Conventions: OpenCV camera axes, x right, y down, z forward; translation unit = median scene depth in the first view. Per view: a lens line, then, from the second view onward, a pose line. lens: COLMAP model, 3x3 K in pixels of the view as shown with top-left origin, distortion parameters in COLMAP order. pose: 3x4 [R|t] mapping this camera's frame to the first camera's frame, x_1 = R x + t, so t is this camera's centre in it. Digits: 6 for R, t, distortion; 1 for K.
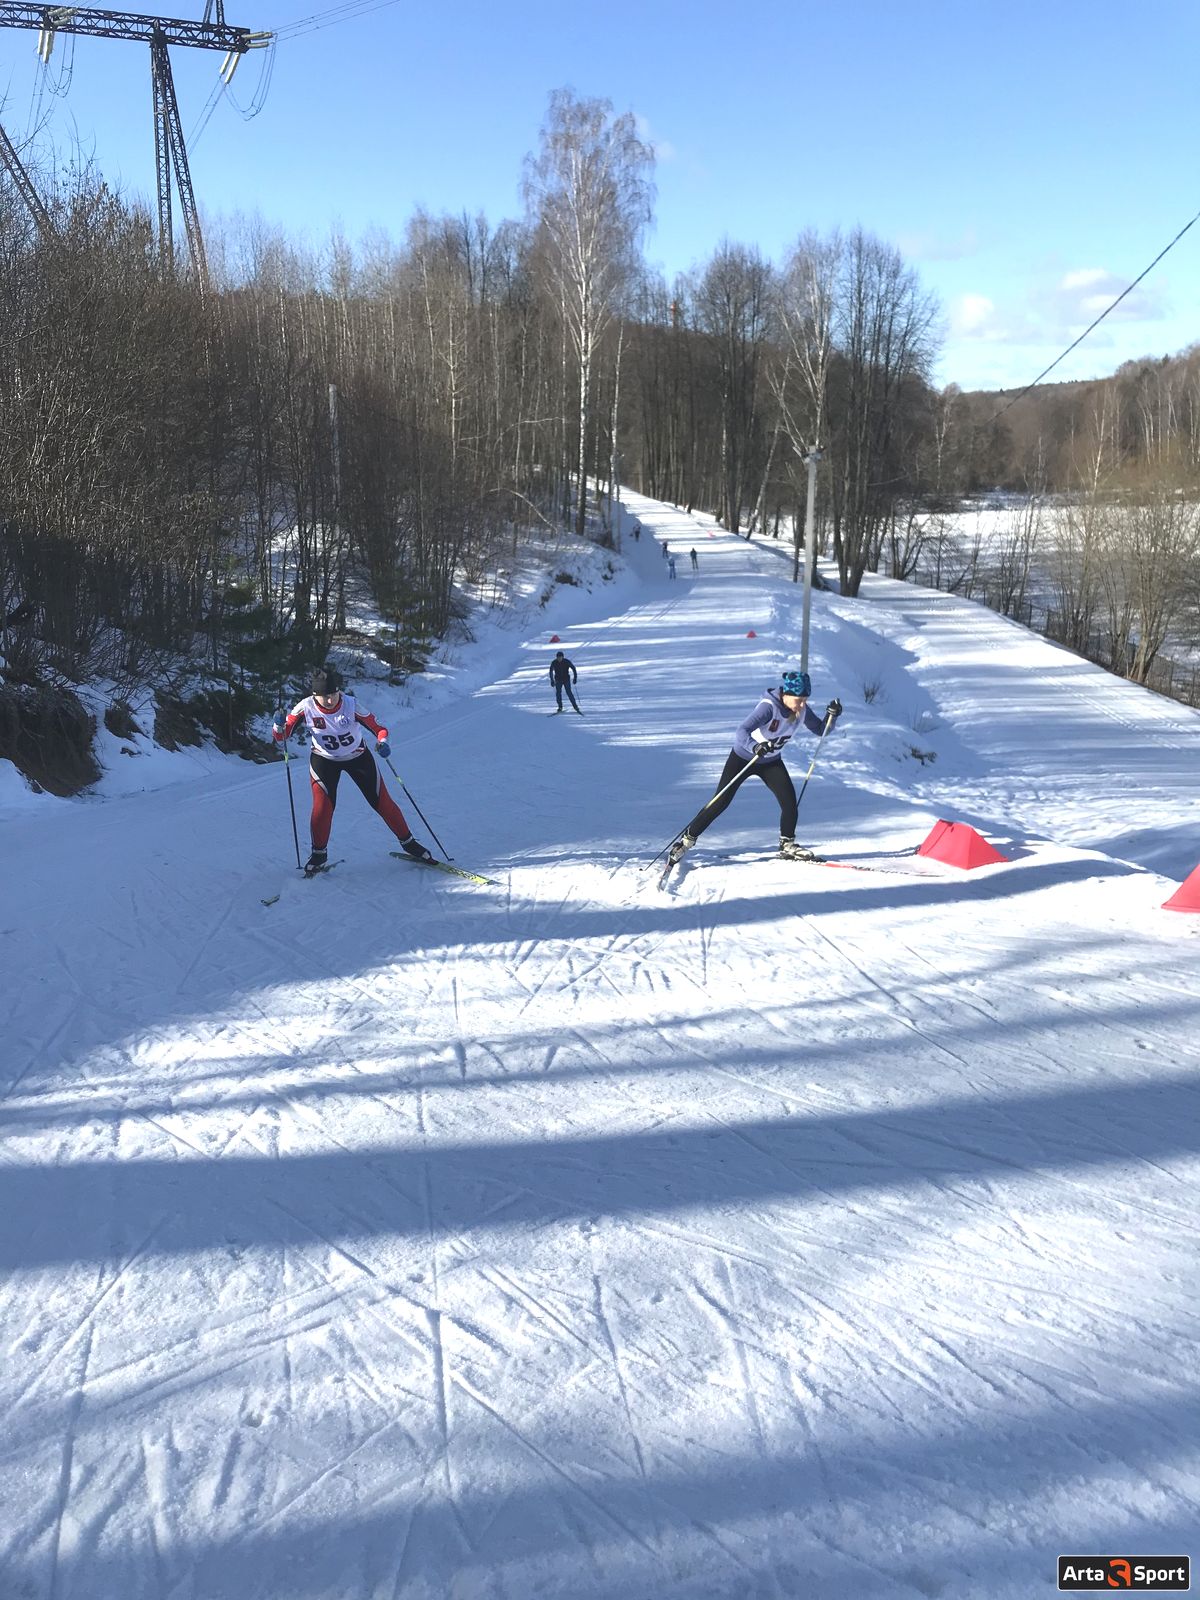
lens RADIAL K [[1313.1, 0, 622.0], [0, 1313.1, 789.7], [0, 0, 1]] dist [0.041904, -0.041070]
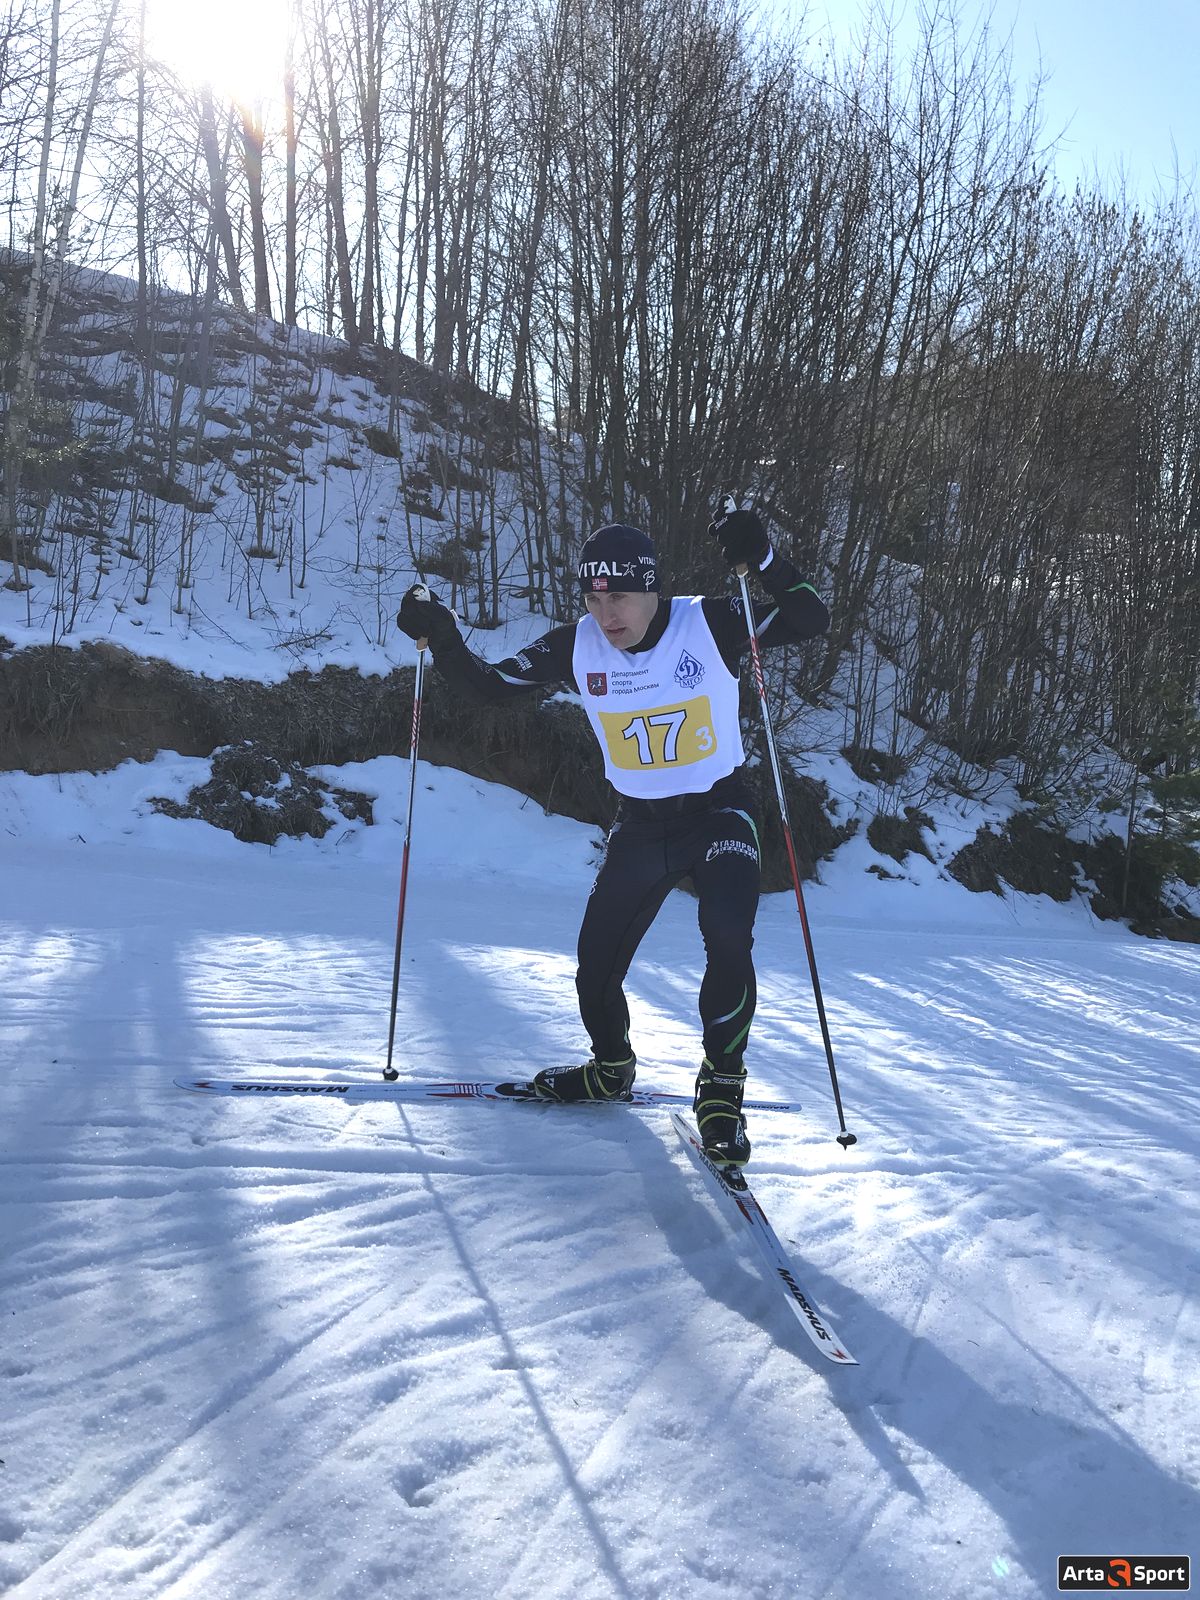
lens RADIAL K [[1313.1, 0, 612.0], [0, 1313.1, 784.6], [0, 0, 1]] dist [0.041904, -0.041070]
pose [[0.550897, 0.088937, -0.829821, 0.036914], [-0.214787, 0.975922, -0.037996, -0.003900], [0.806461, 0.199166, 0.556734, 0.106286]]
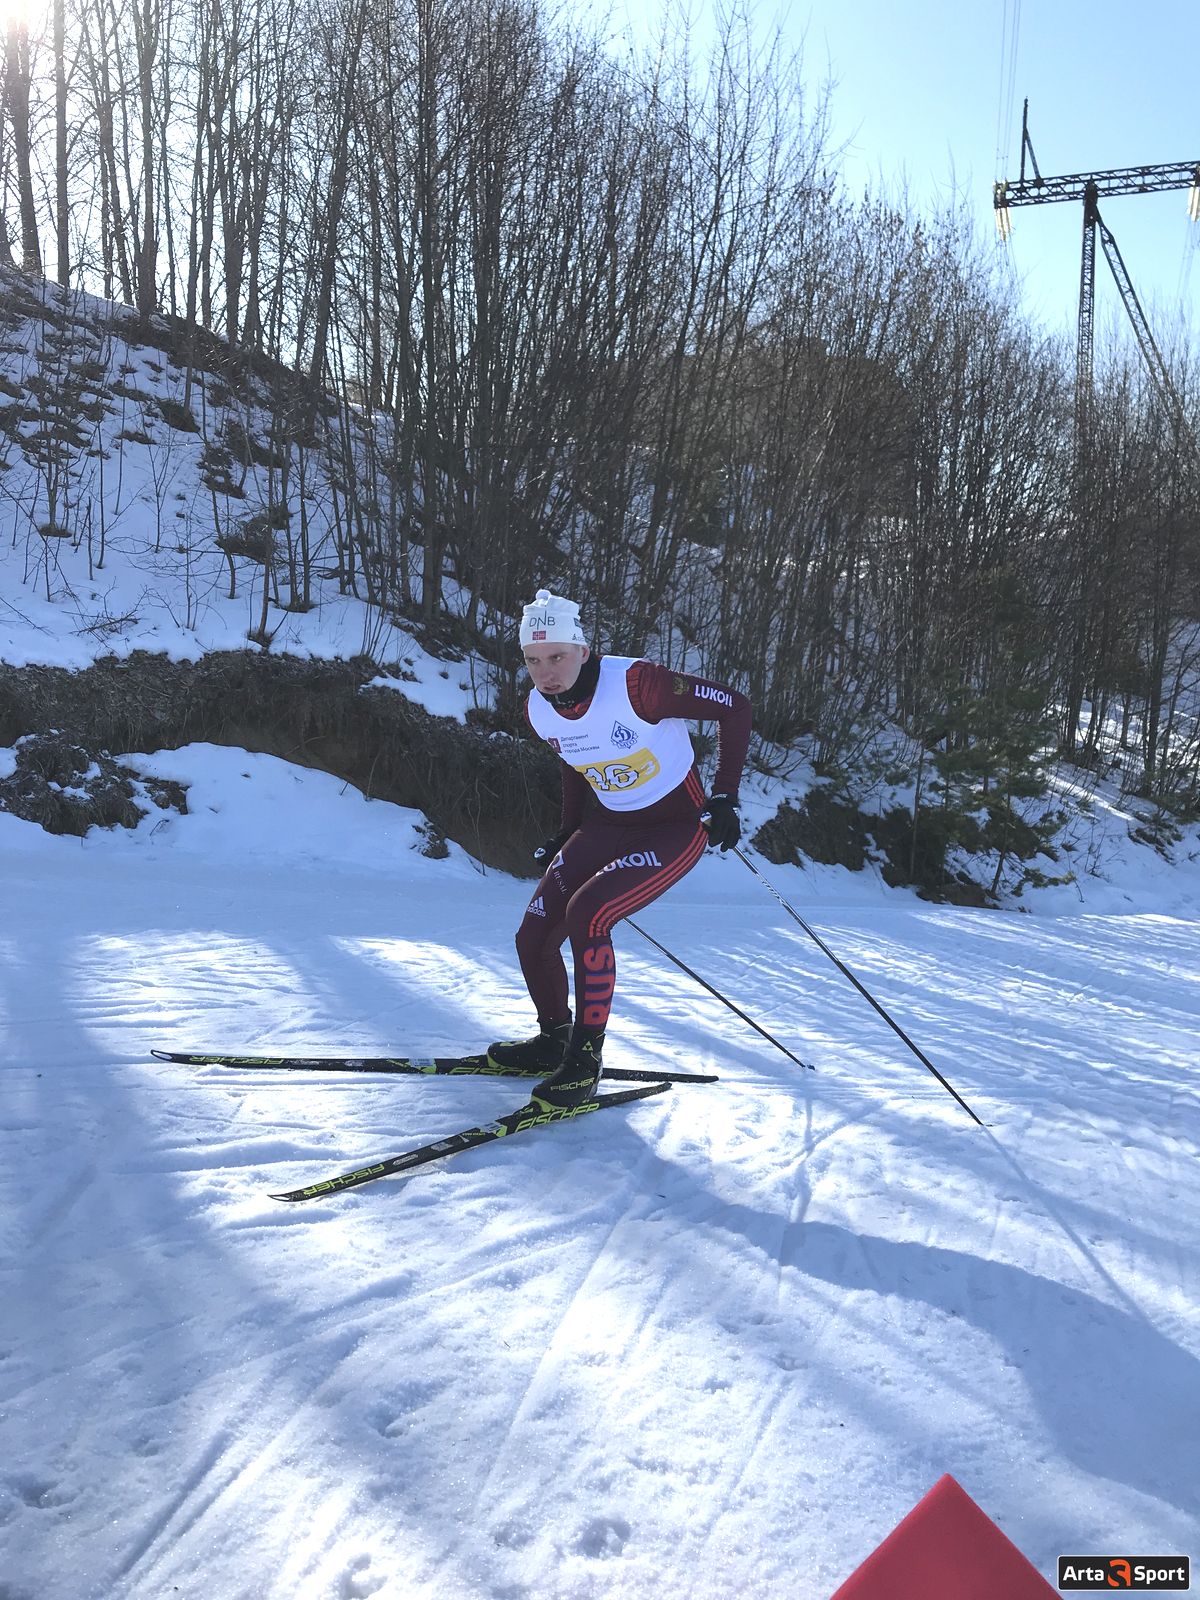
lens RADIAL K [[1313.1, 0, 616.3], [0, 1313.1, 782.7], [0, 0, 1]] dist [0.041904, -0.041070]
pose [[0.673912, 0.093881, -0.732823, 0.038187], [-0.194188, 0.979527, -0.053092, -0.004101], [0.712835, 0.178085, 0.678345, 0.102138]]
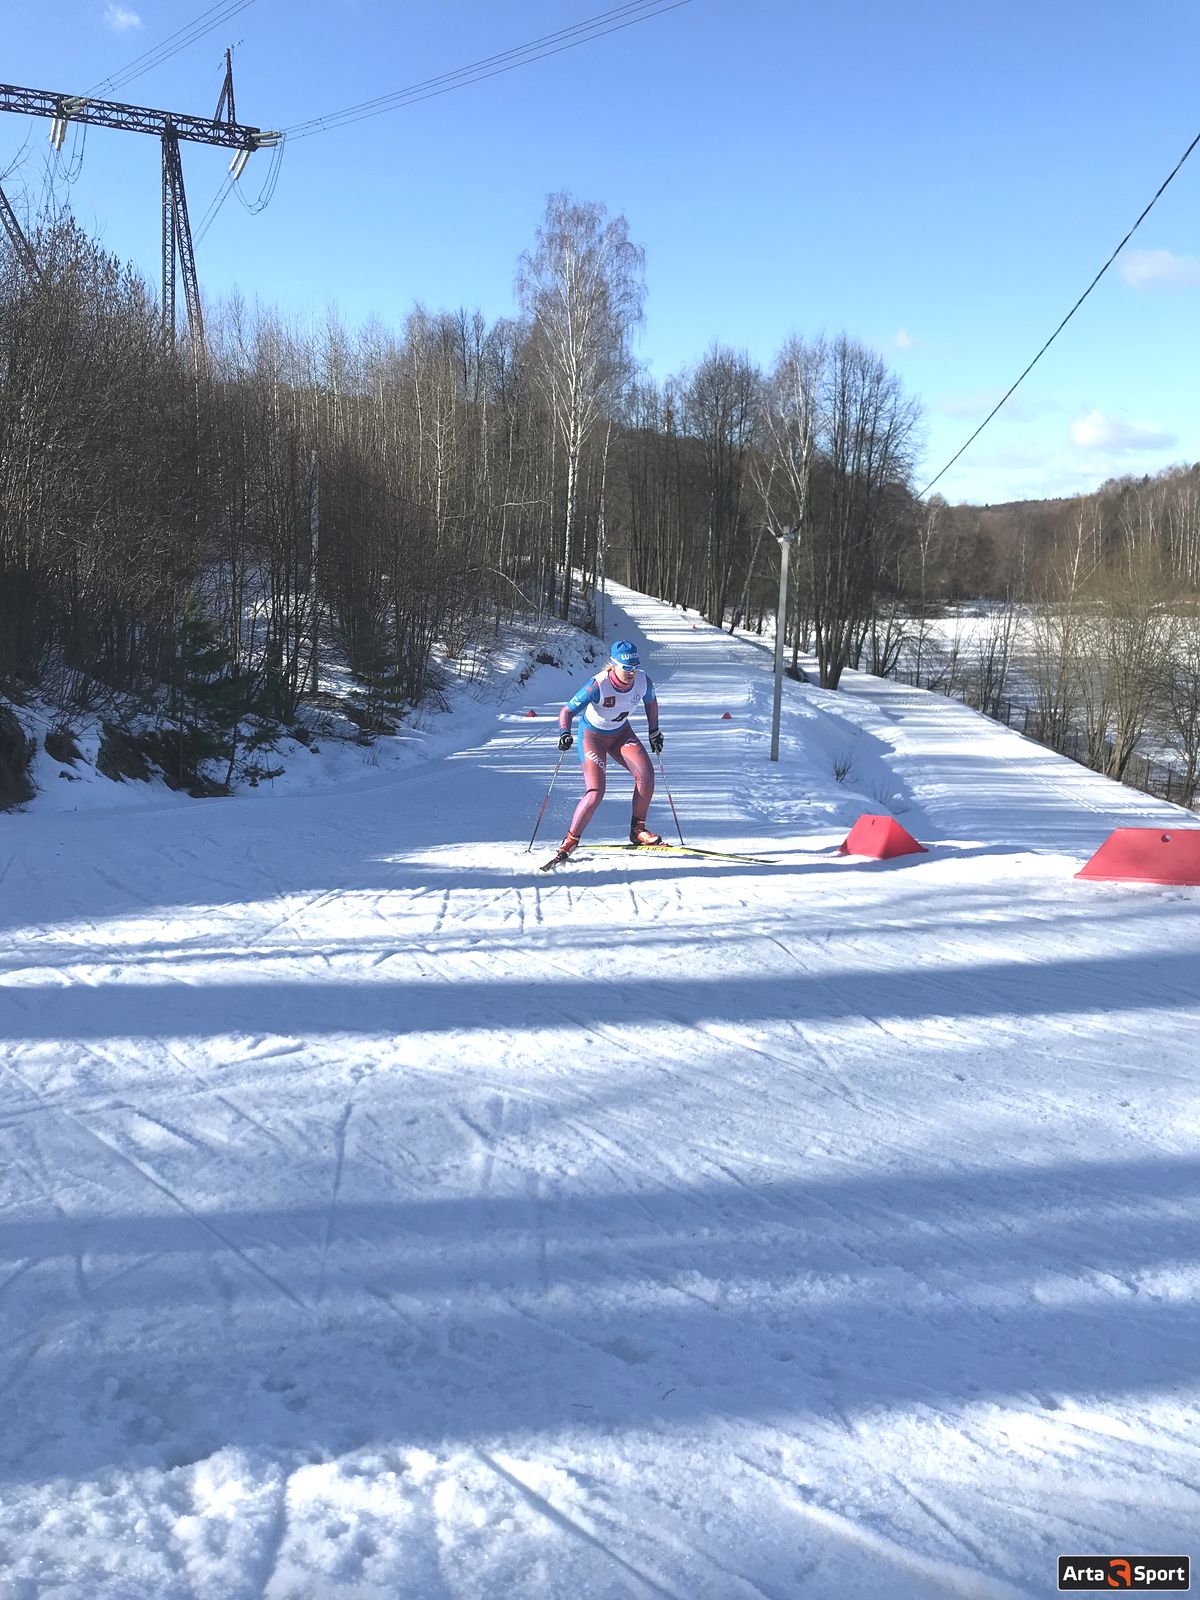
lens RADIAL K [[1313.1, 0, 618.8], [0, 1313.1, 791.8], [0, 0, 1]] dist [0.041904, -0.041070]
pose [[0.999512, 0.030149, 0.008120, 0.006559], [-0.029476, 0.996888, -0.073117, 0.009830], [-0.010299, 0.072842, 0.997290, 0.004609]]
